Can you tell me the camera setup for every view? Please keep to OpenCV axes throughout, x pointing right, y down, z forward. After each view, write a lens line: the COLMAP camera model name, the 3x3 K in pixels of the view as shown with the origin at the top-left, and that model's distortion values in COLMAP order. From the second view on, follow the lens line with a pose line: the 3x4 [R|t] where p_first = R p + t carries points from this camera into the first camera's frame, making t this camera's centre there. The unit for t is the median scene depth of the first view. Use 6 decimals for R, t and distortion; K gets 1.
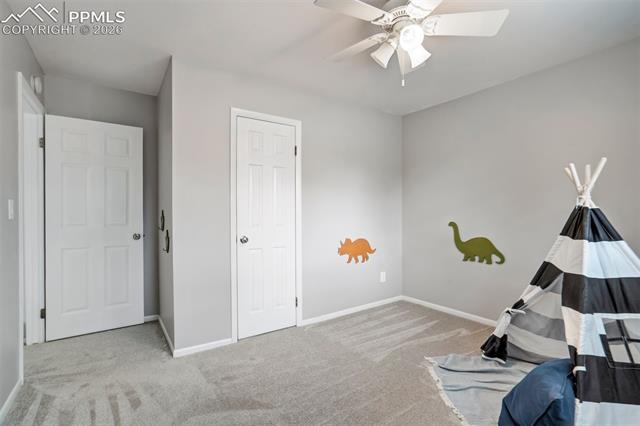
lens RADIAL K [[302.7, 0, 316.0], [0, 302.7, 209.8], [0, 0, 1]] dist [-0.001590, -0.000127]
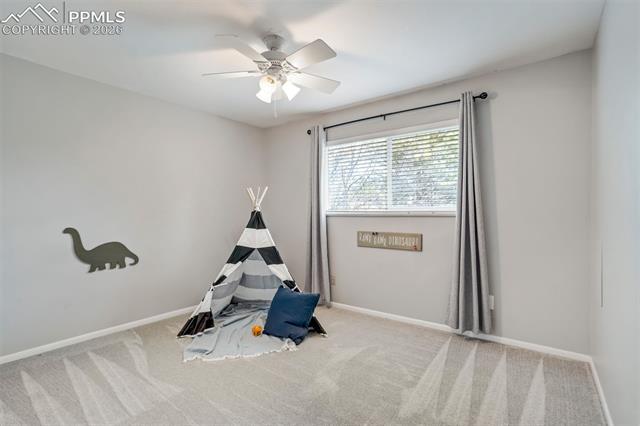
lens RADIAL K [[302.7, 0, 316.0], [0, 302.7, 209.8], [0, 0, 1]] dist [-0.001590, -0.000127]
pose [[-0.311373, 0.013446, 0.950193, -0.576254], [-0.002507, 0.999885, -0.014971, 0.003953], [-0.950285, -0.007043, -0.311303, 0.730267]]
